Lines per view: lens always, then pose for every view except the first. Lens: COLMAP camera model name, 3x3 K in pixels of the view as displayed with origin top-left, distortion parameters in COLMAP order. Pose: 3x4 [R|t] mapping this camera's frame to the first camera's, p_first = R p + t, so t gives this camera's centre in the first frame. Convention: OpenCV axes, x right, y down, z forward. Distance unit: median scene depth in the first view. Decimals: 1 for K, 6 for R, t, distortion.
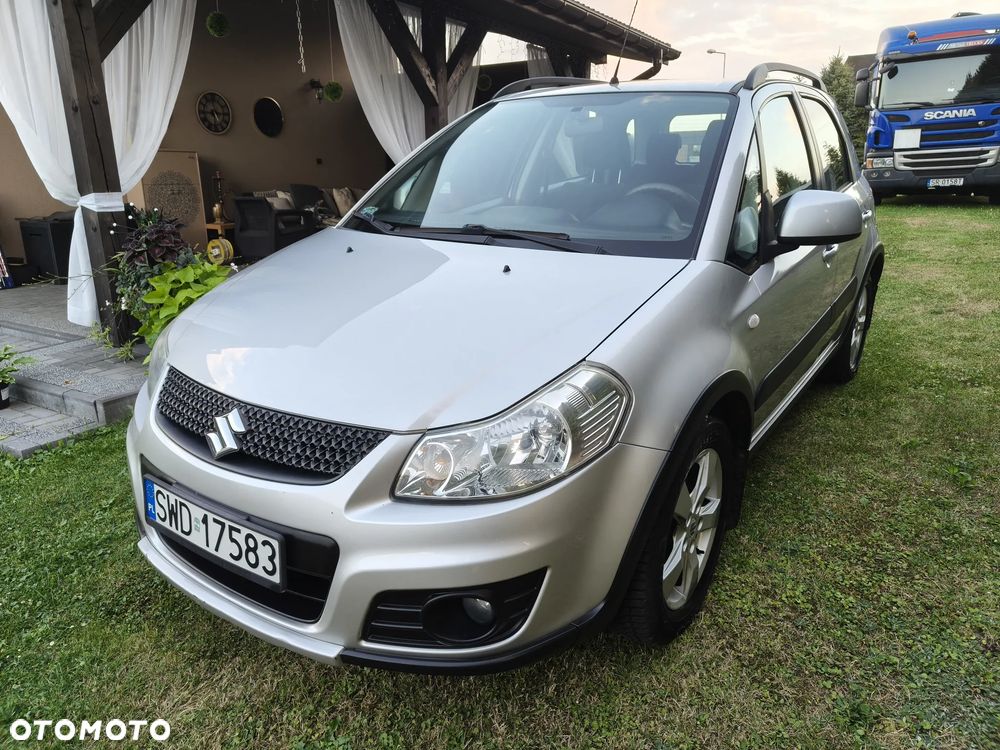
lens RADIAL K [[719.2, 0, 496.7], [0, 719.2, 377.3], [0, 0, 1]] dist [0.005740, 0.004535]
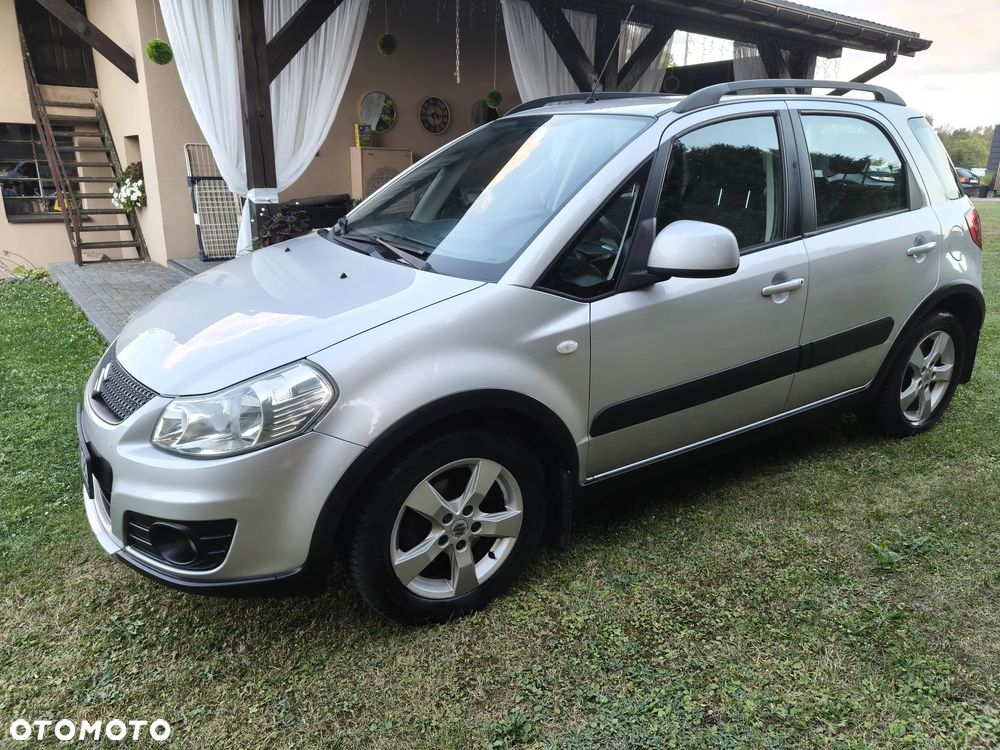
lens RADIAL K [[719.2, 0, 496.7], [0, 719.2, 377.3], [0, 0, 1]] dist [0.005740, 0.004535]
pose [[0.915352, 0.135313, -0.379237, 0.305861], [-0.131223, 0.990672, 0.036747, -0.027633], [0.380672, 0.016128, 0.924570, 0.008156]]
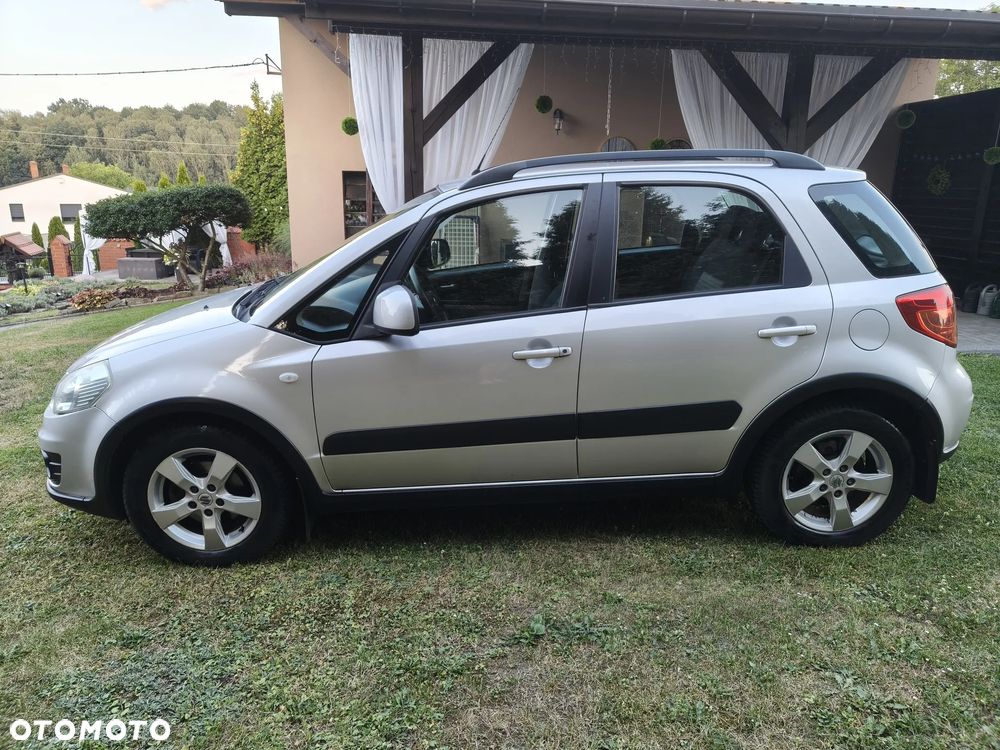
lens RADIAL K [[738.3, 0, 500.0], [0, 738.3, 375.0], [0, 0, 1]] dist [0.018791, 0.003840]
pose [[0.567161, 0.220617, -0.793509, 0.759447], [-0.241933, 0.965578, 0.095536, -0.140576], [0.787271, 0.137792, 0.601013, 0.231423]]
